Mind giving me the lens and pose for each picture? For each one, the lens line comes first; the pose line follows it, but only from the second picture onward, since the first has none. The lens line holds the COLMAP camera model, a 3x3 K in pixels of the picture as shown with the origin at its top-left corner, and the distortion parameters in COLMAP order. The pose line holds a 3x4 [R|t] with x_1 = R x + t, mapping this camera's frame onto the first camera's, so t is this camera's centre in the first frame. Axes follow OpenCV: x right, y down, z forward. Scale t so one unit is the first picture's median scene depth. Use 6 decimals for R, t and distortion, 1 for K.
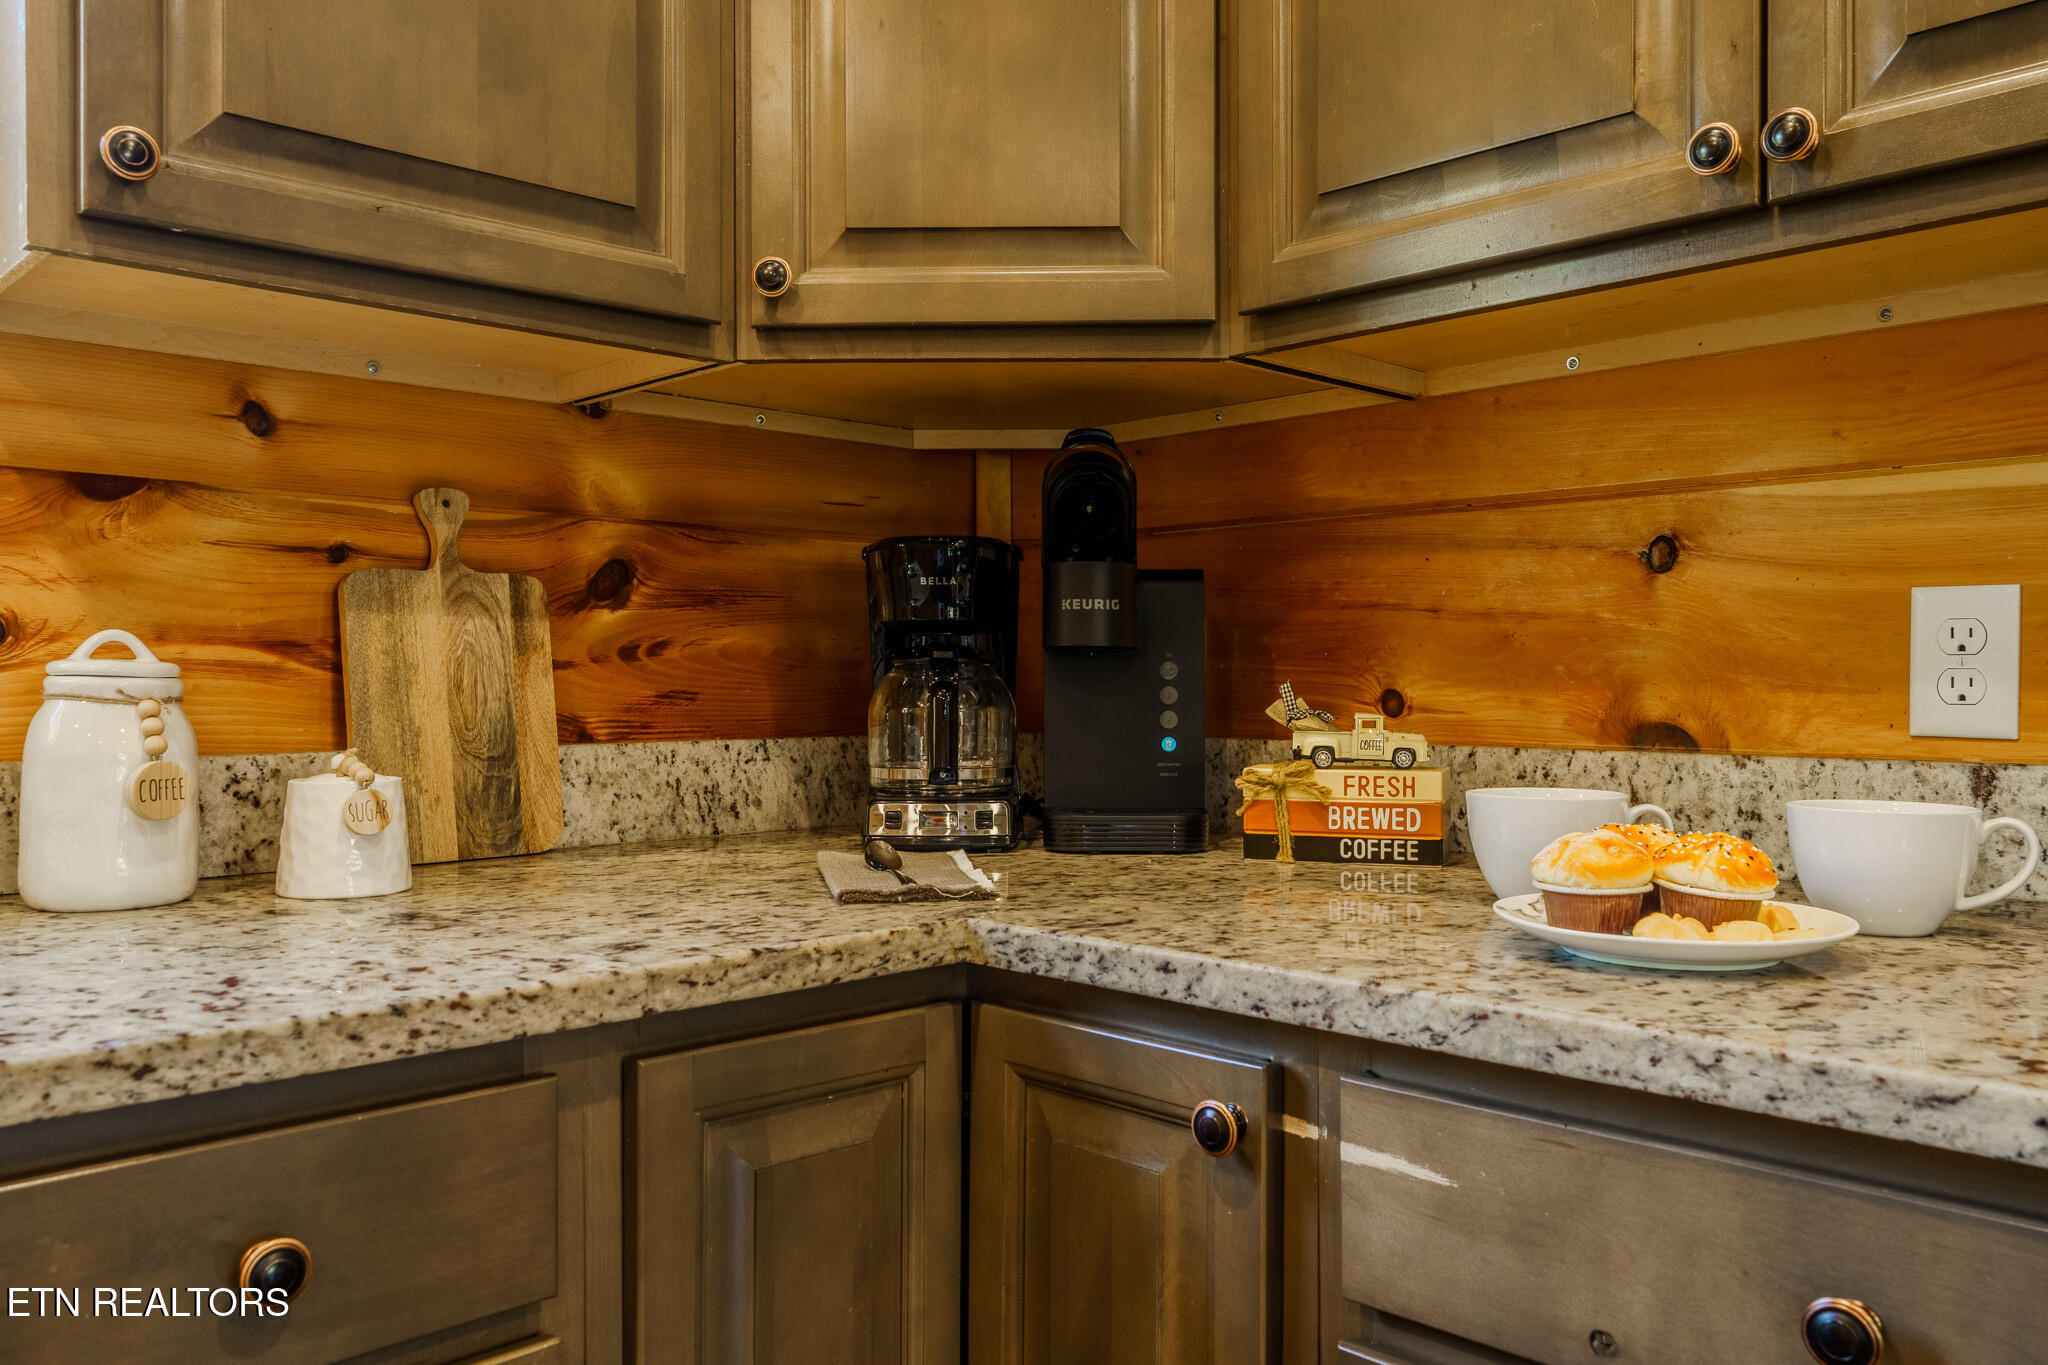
lens RADIAL K [[1554.0, 0, 1020.0], [0, 1554.0, 684.6], [0, 0, 1]] dist [-0.003215, 0.007395]
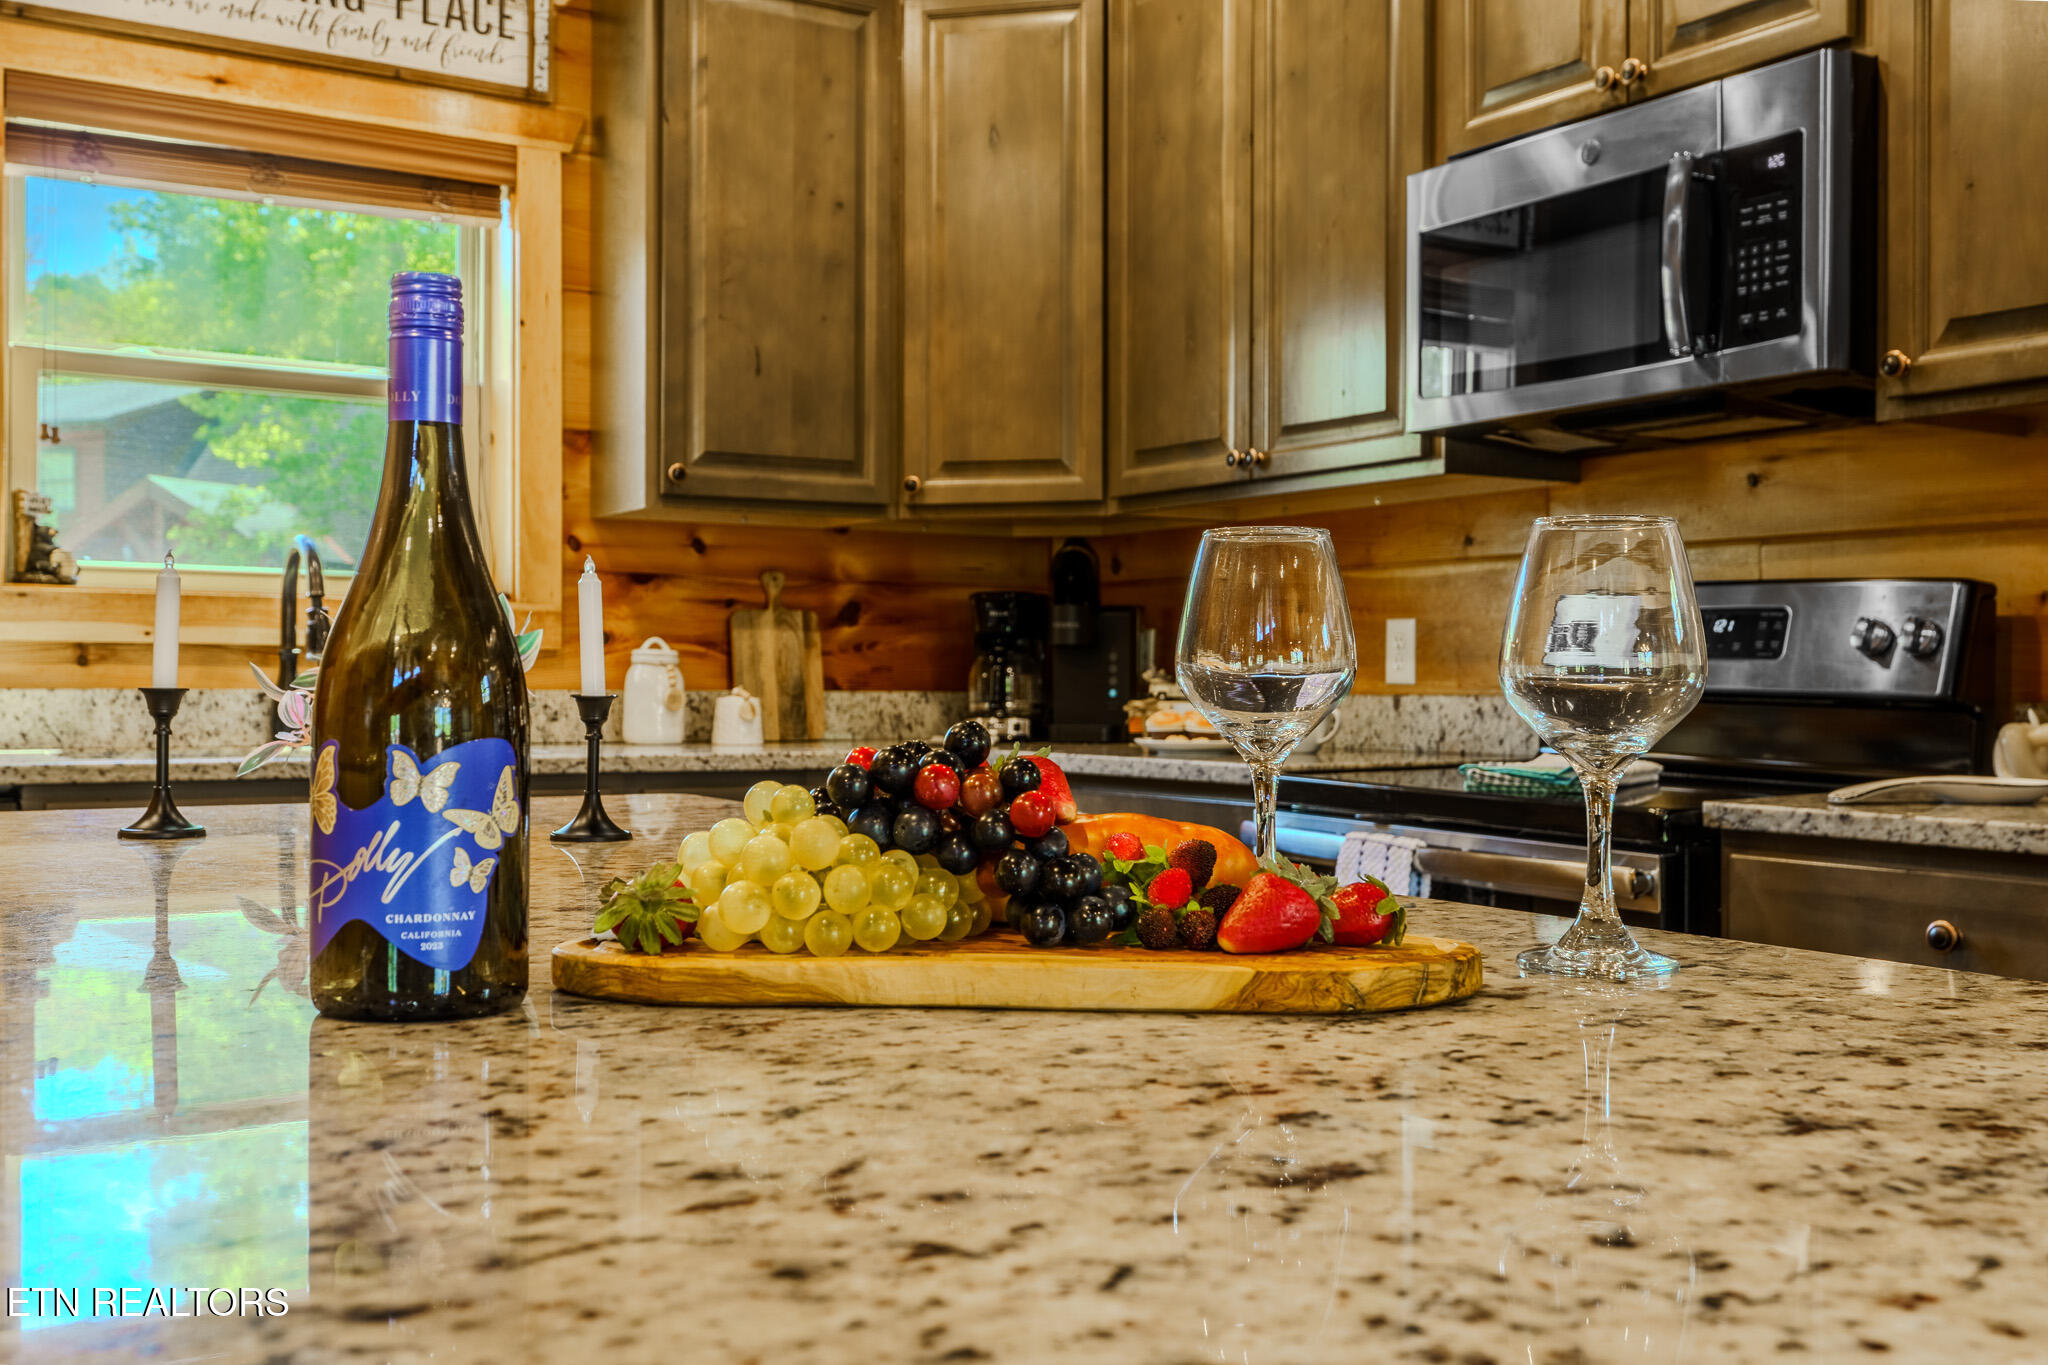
lens RADIAL K [[1892.6, 0, 1019.7], [0, 1892.6, 683.1], [0, 0, 1]] dist [-0.018257, 0.000000]
pose [[0.979926, 0.004836, -0.199305, 0.564648], [-0.005567, 0.999980, -0.003106, 0.040653], [0.199286, 0.004153, 0.979933, -1.740653]]
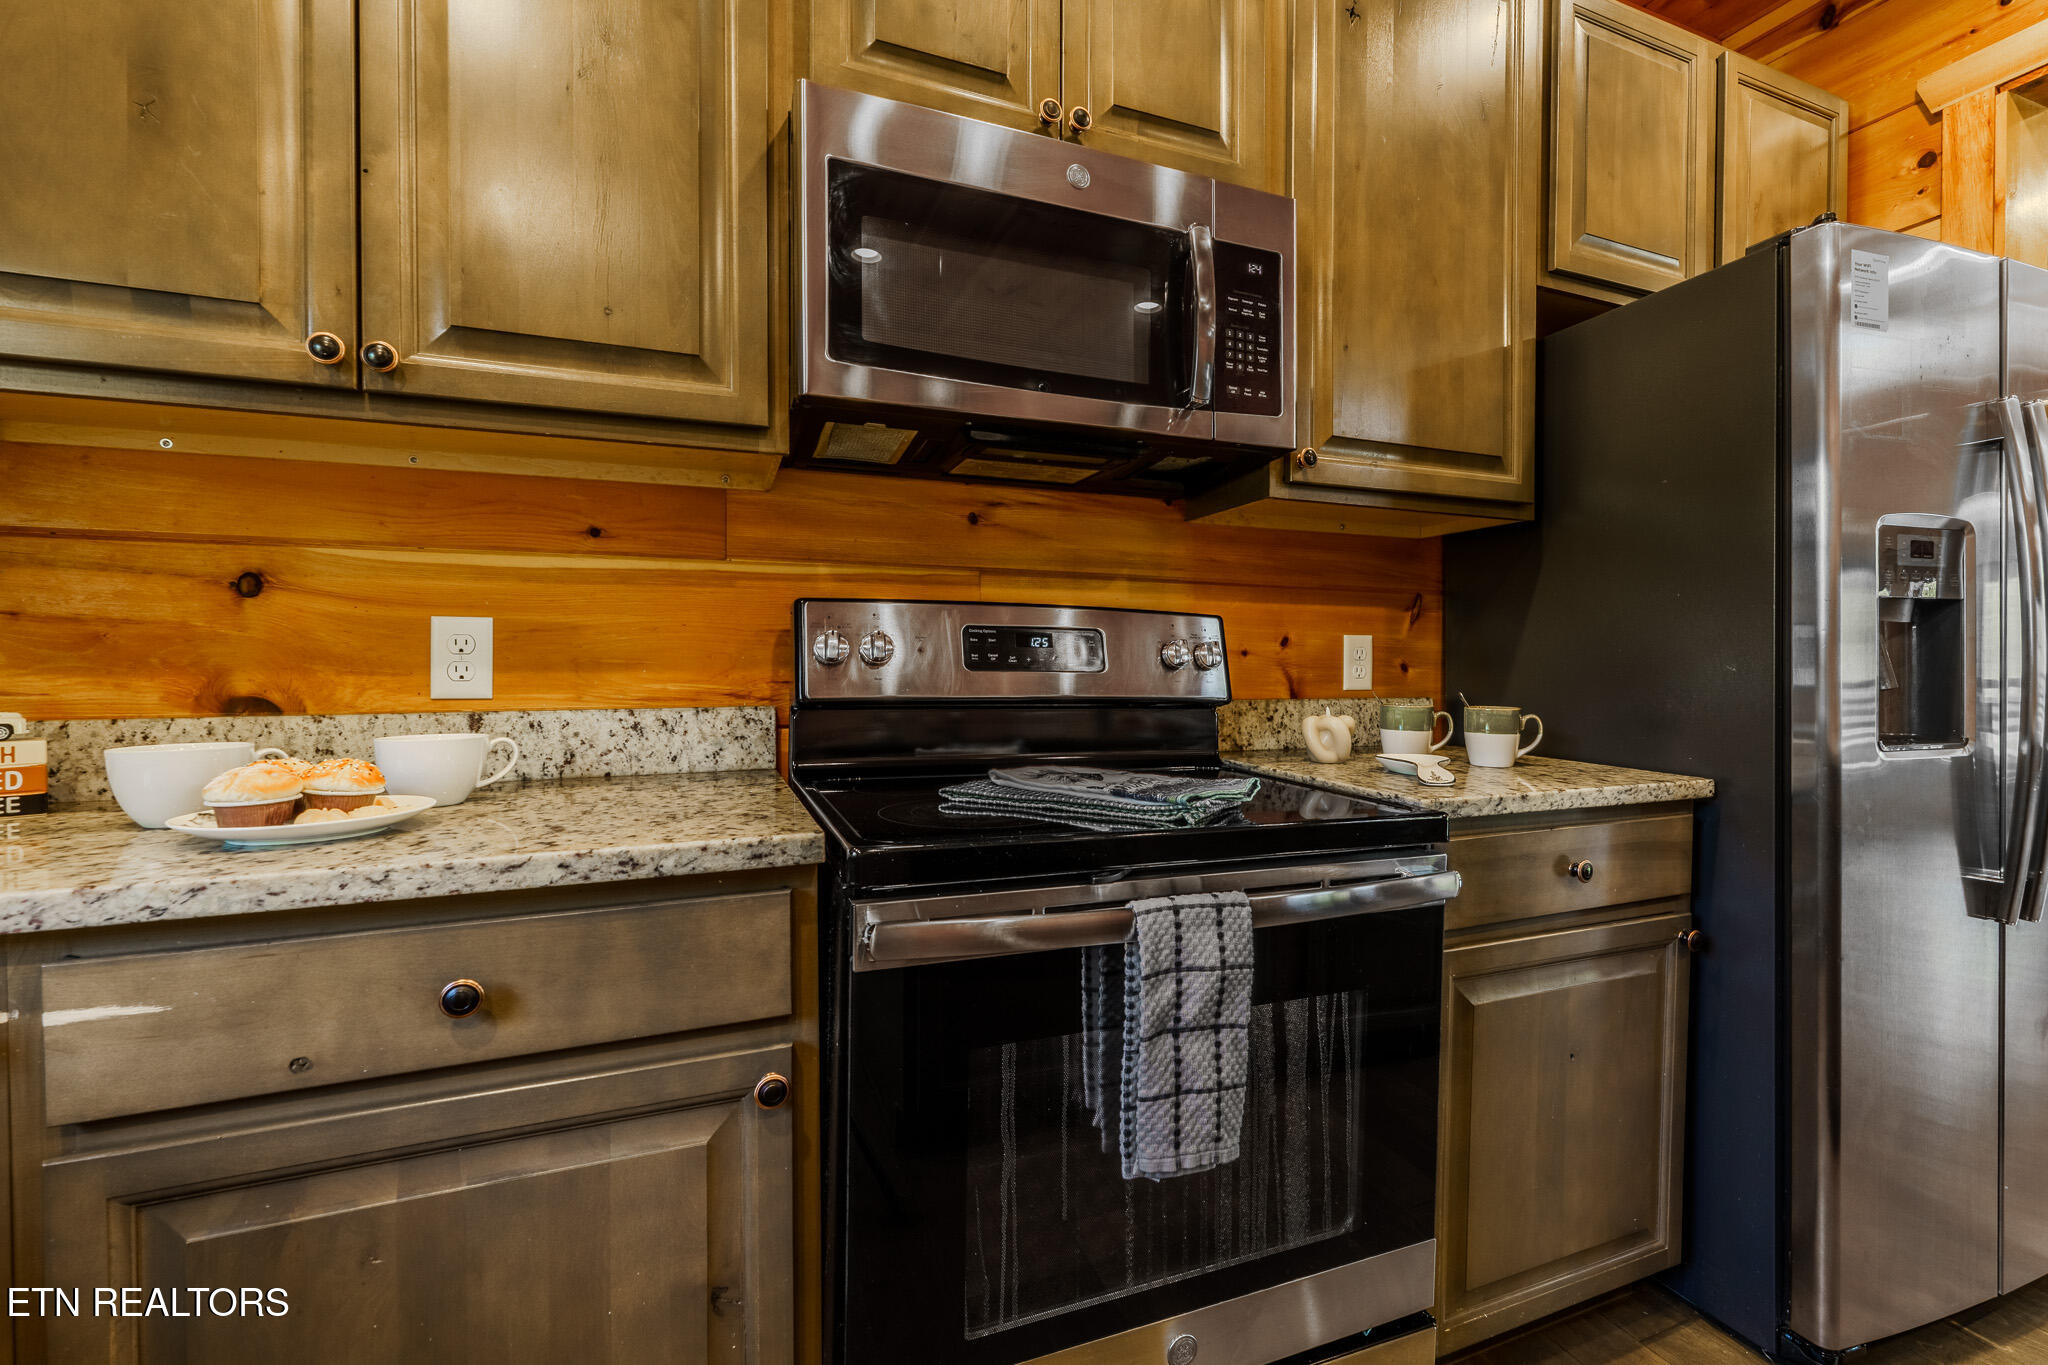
lens RADIAL K [[921.2, 0, 1097.4], [0, 921.2, 662.3], [0, 0, 1]] dist [0.011895, 0.000271]
pose [[0.352353, 0.001310, 0.935866, -0.147750], [0.005520, 0.999979, -0.003478, -0.001232], [-0.935851, 0.006391, 0.352338, -0.091212]]
